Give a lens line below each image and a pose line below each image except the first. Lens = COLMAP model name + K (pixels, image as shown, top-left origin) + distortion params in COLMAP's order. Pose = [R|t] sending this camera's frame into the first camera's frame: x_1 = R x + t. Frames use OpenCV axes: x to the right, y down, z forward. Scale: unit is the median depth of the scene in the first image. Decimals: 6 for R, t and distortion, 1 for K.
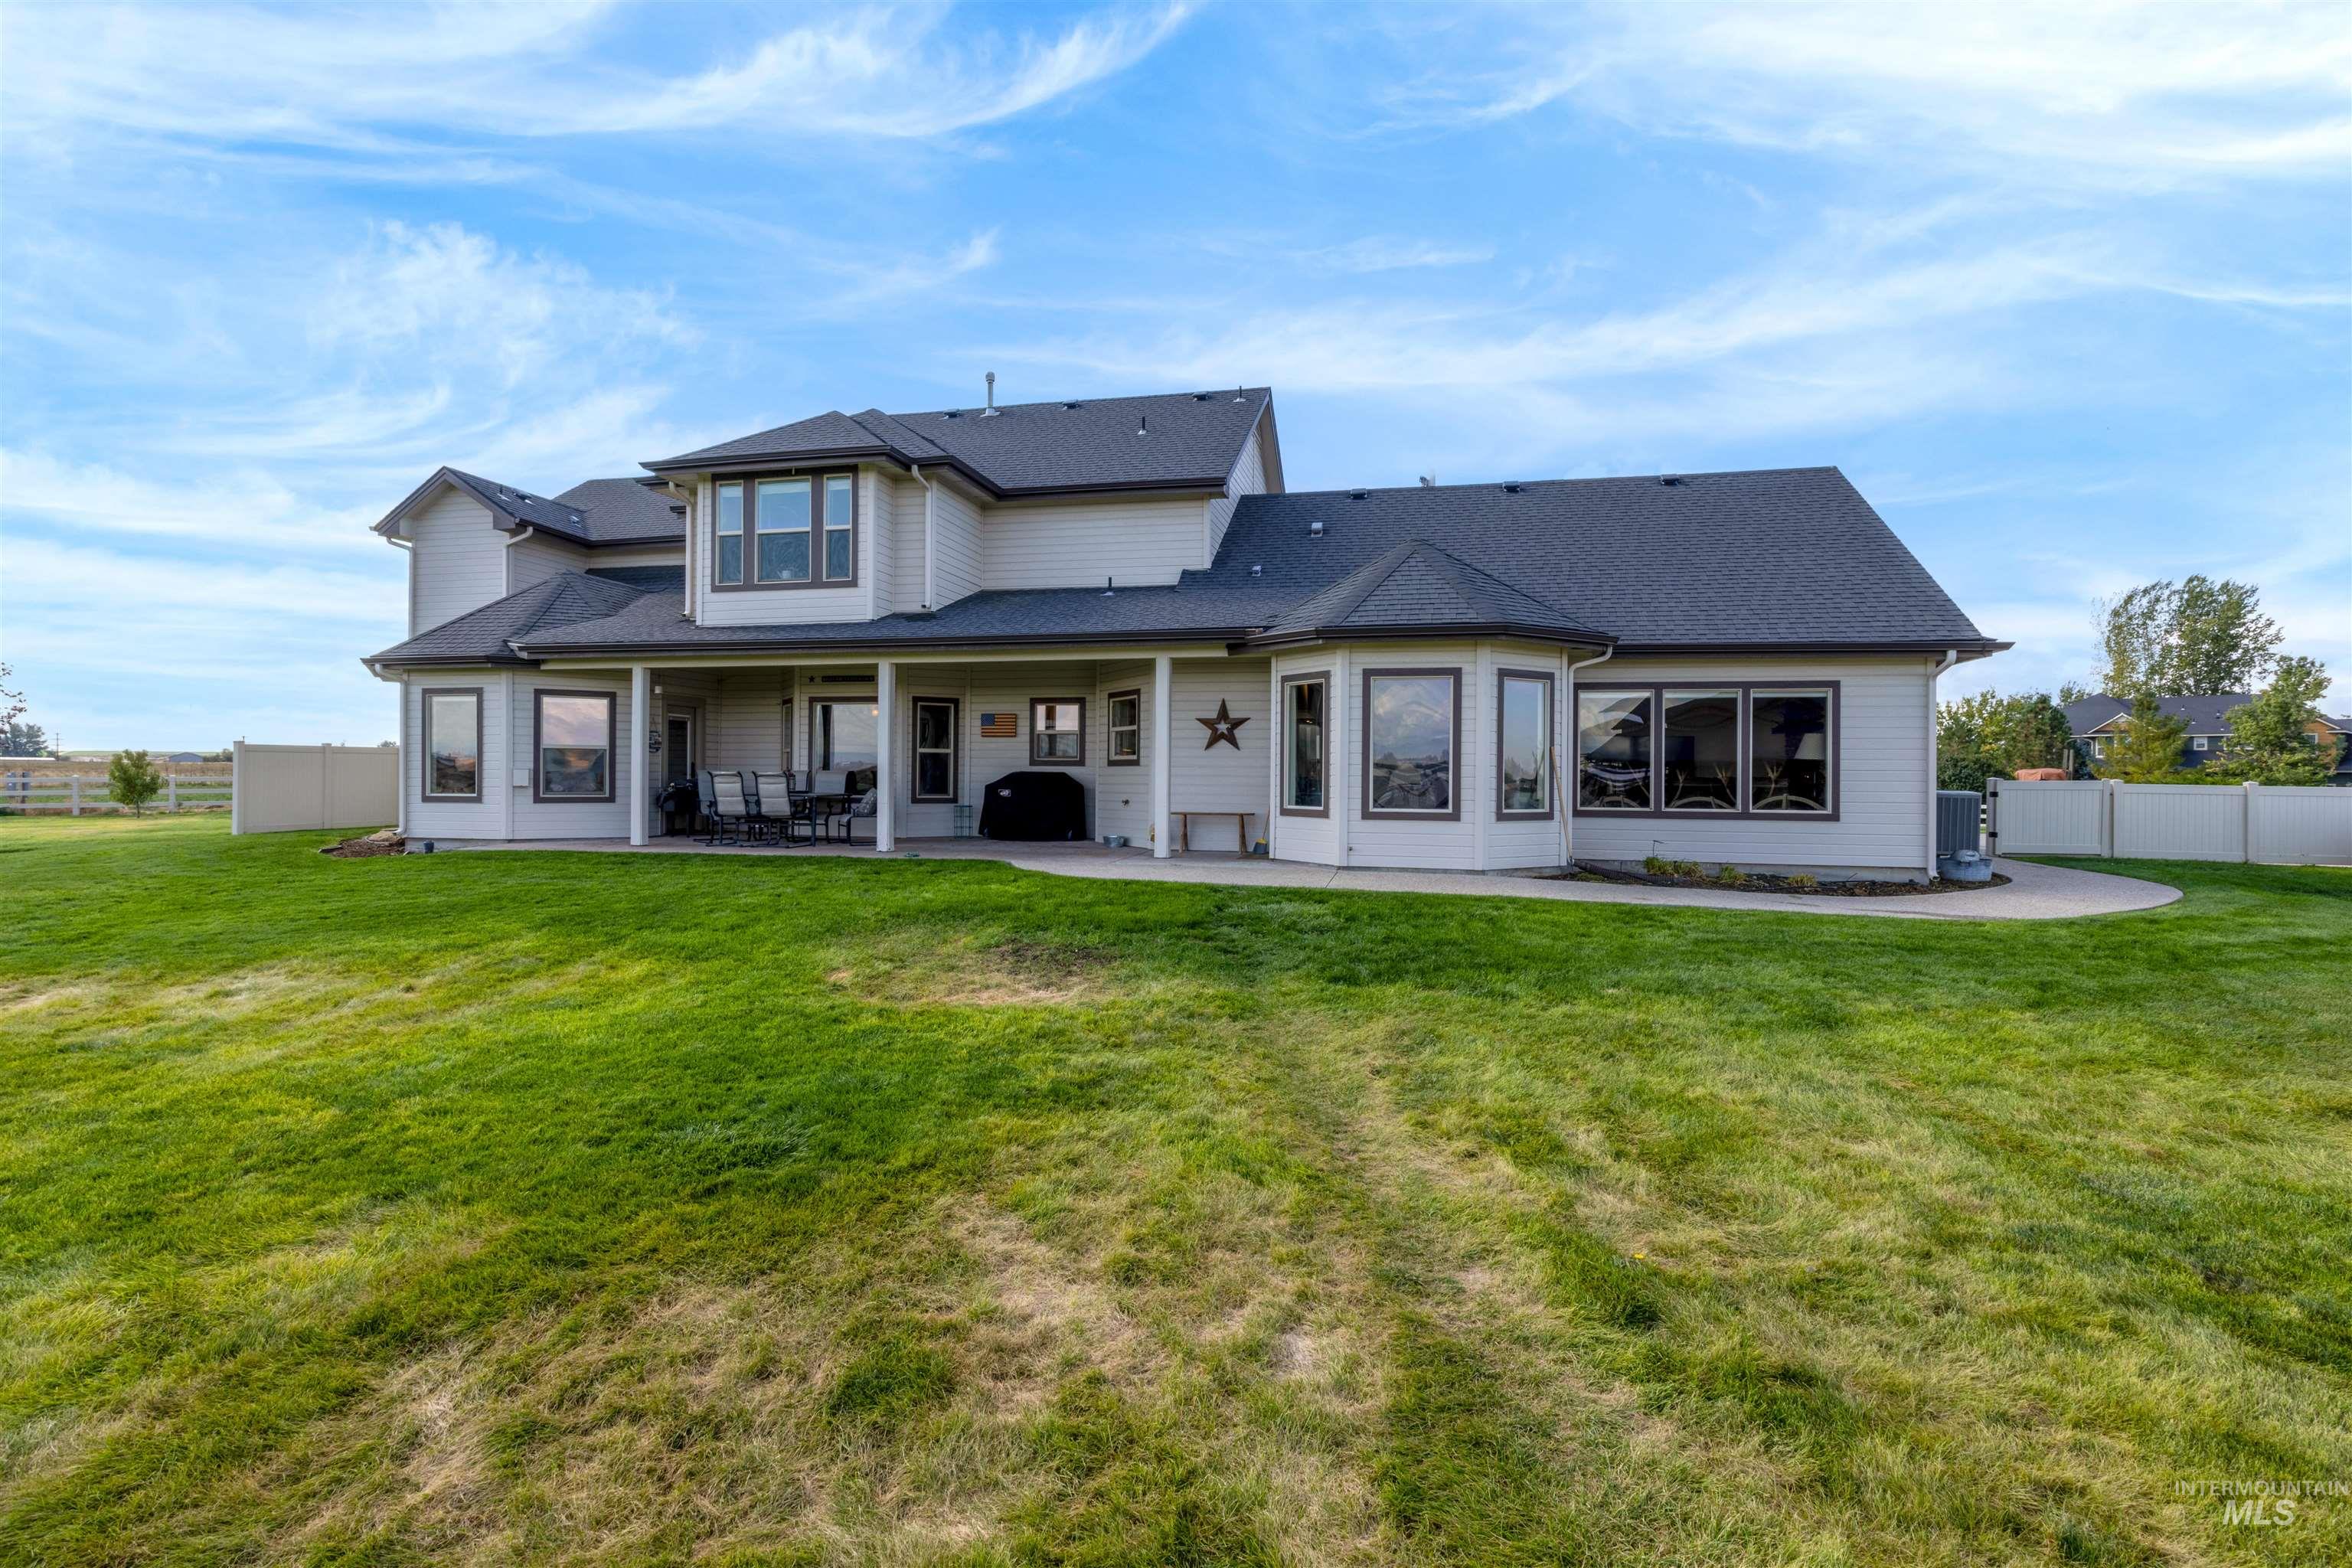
lens RADIAL K [[1112.8, 0, 1169.4], [0, 1112.8, 778.4], [0, 0, 1]] dist [-0.003540, 0.000261]
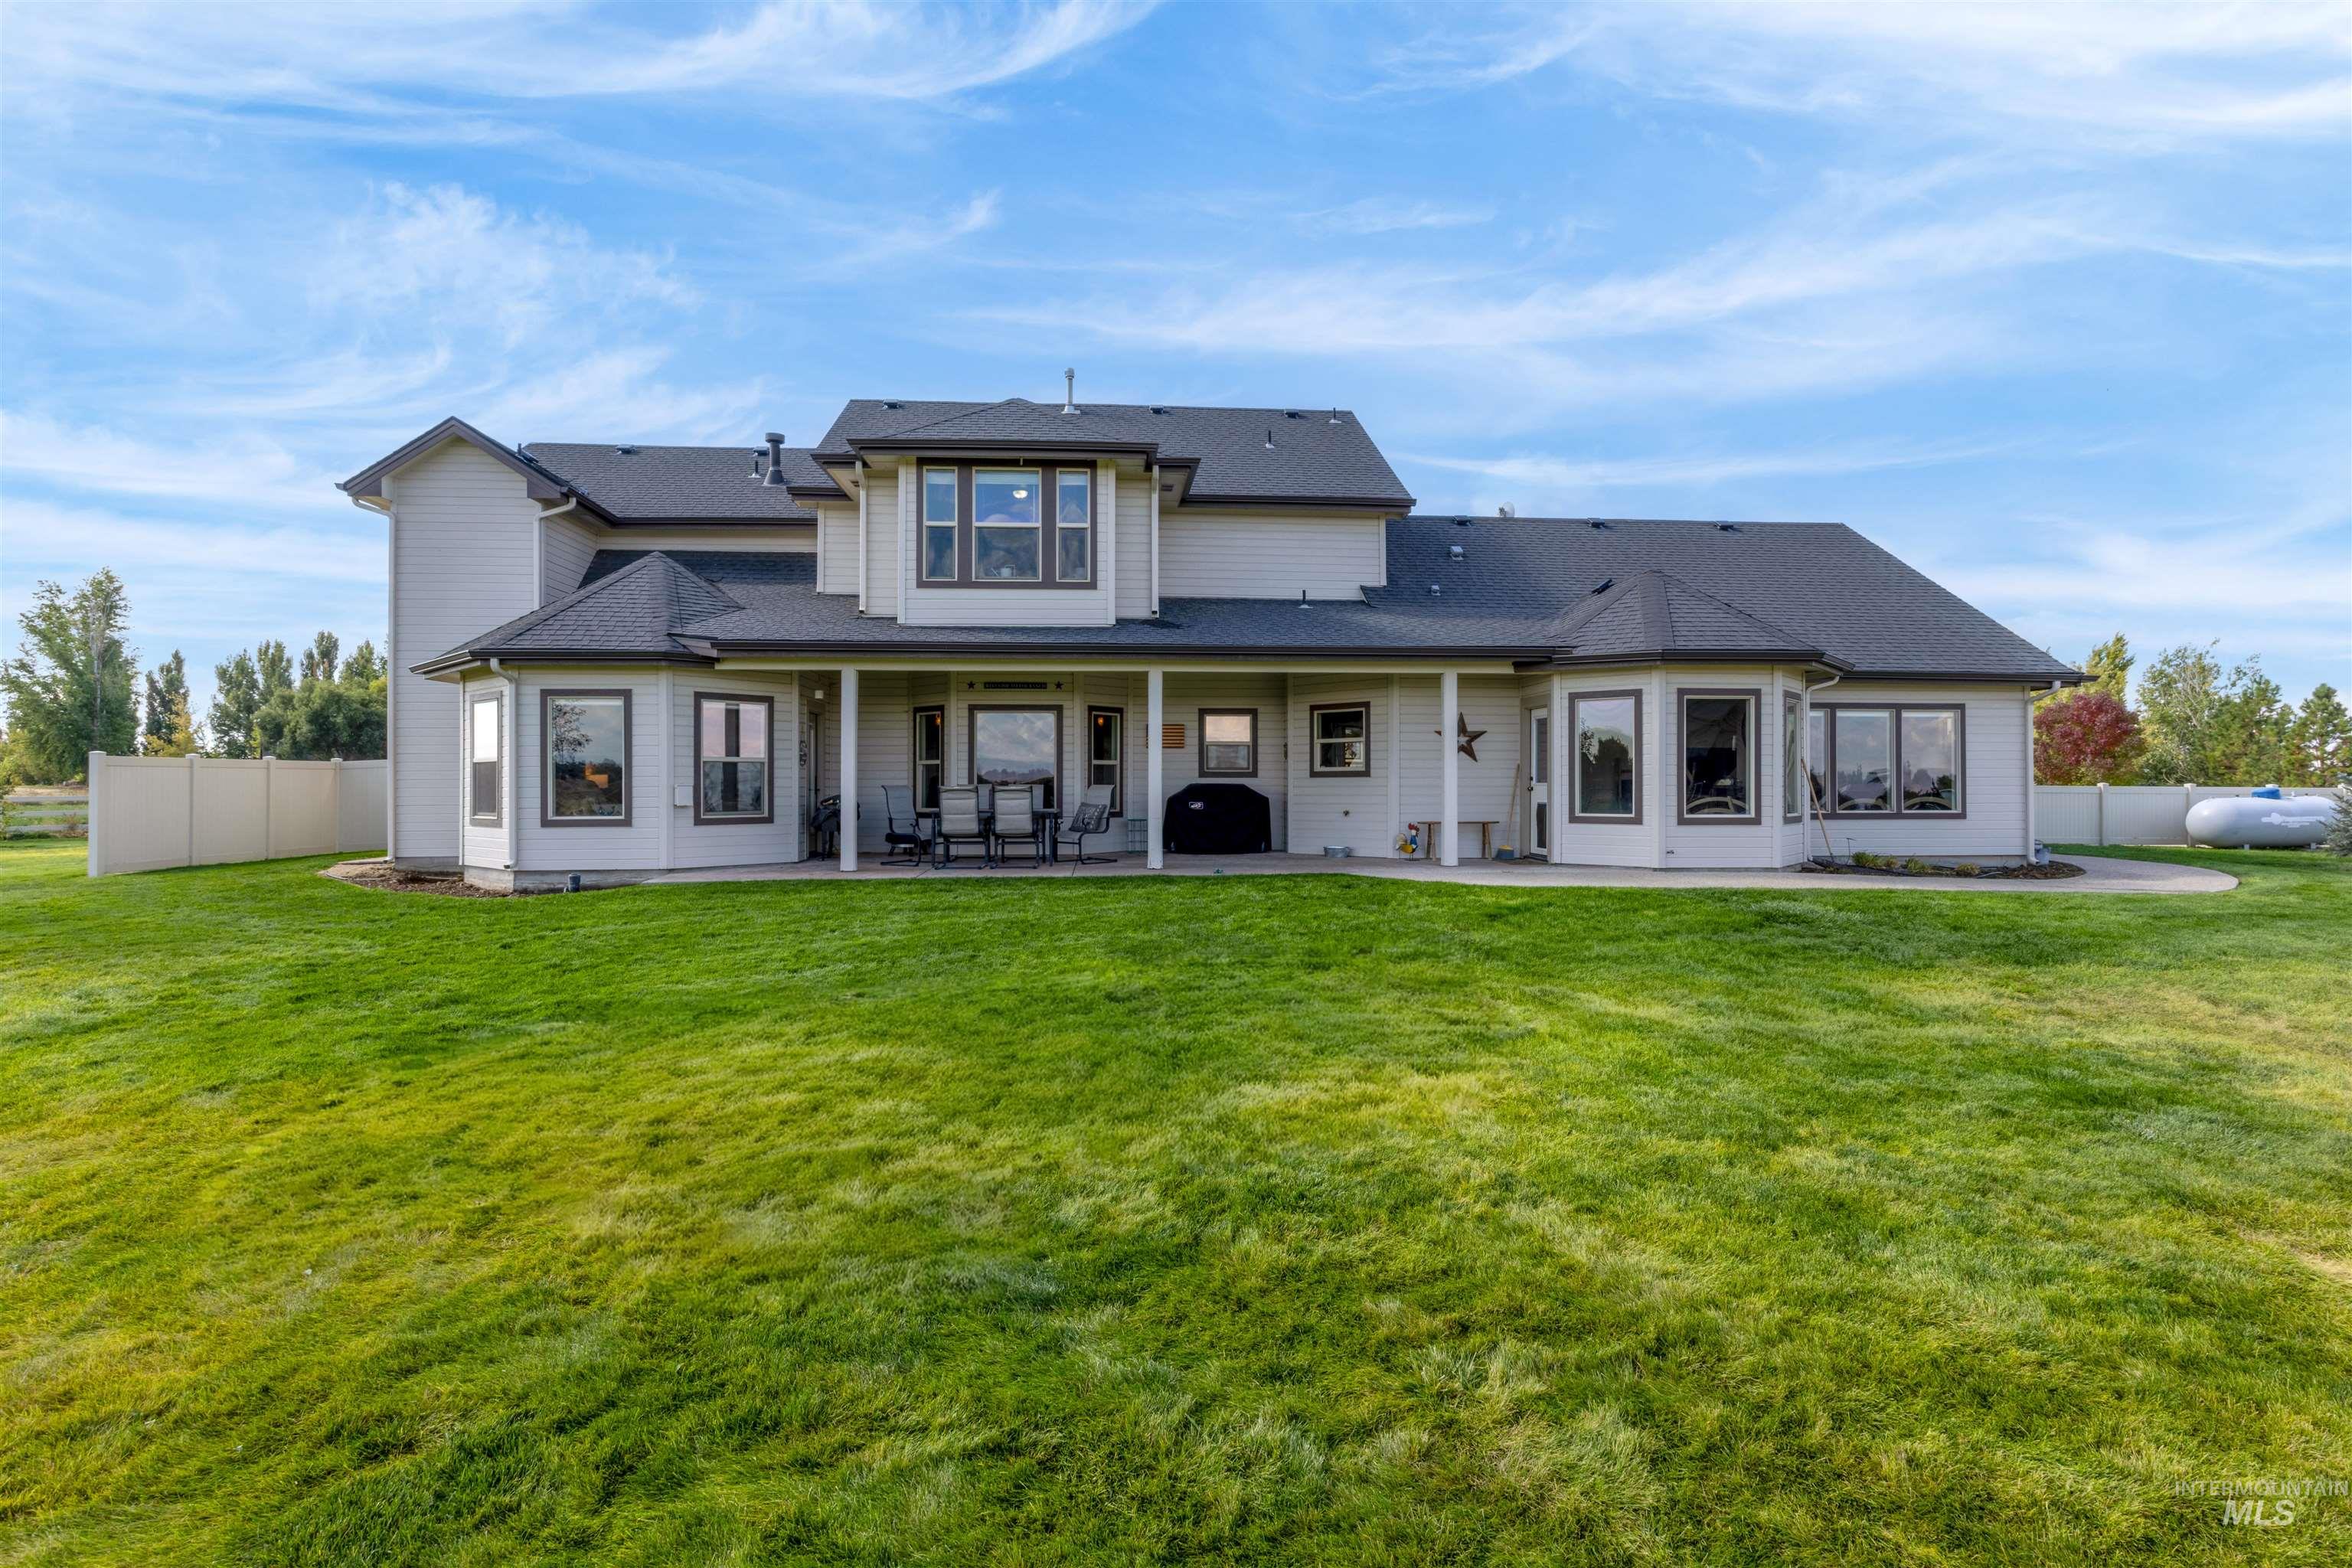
lens RADIAL K [[1112.8, 0, 1170.2], [0, 1112.8, 781.8], [0, 0, 1]] dist [-0.003540, 0.000261]
pose [[0.954250, -0.007982, 0.298903, -0.485385], [0.009617, 0.999946, -0.004000, -0.004529], [-0.298855, 0.006692, 0.954275, 0.078879]]
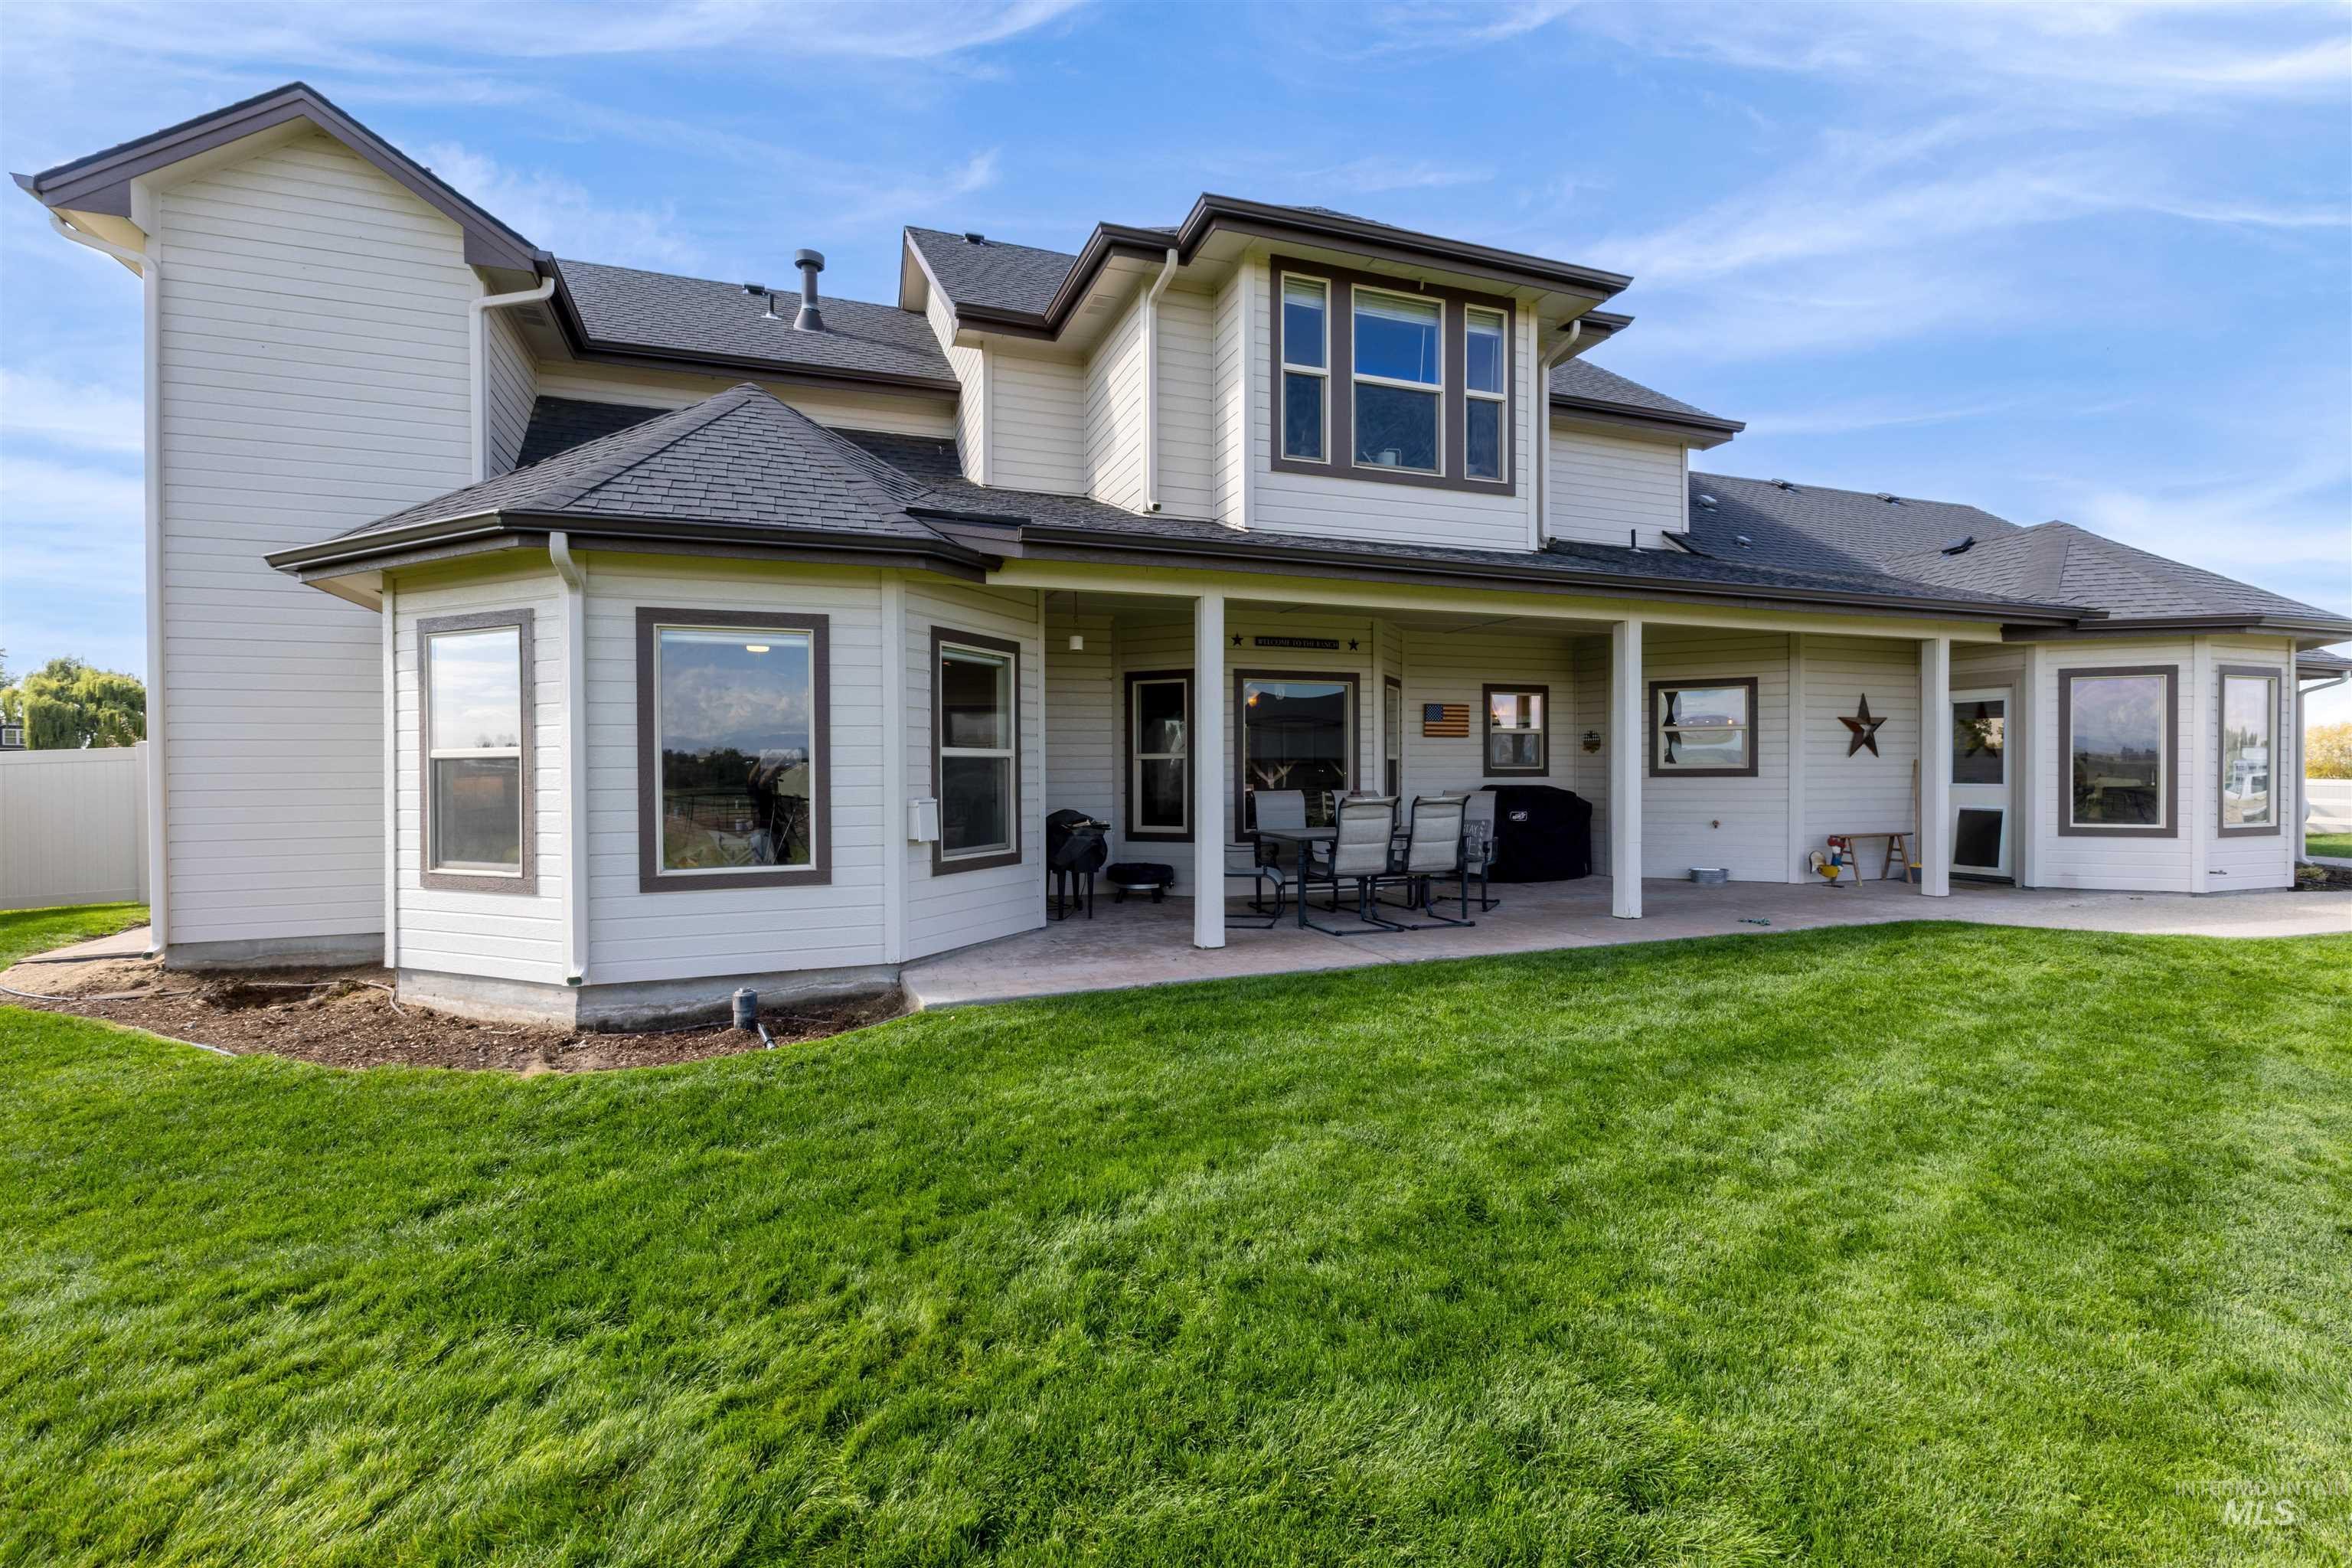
lens RADIAL K [[1050.5, 0, 1180.4], [0, 1050.5, 776.9], [0, 0, 1]] dist [-0.002251, 0.001079]
pose [[0.829010, -0.014494, 0.559046, -0.738830], [0.013113, 0.999893, 0.006478, -0.020362], [-0.559080, 0.001960, 0.829112, 0.593710]]
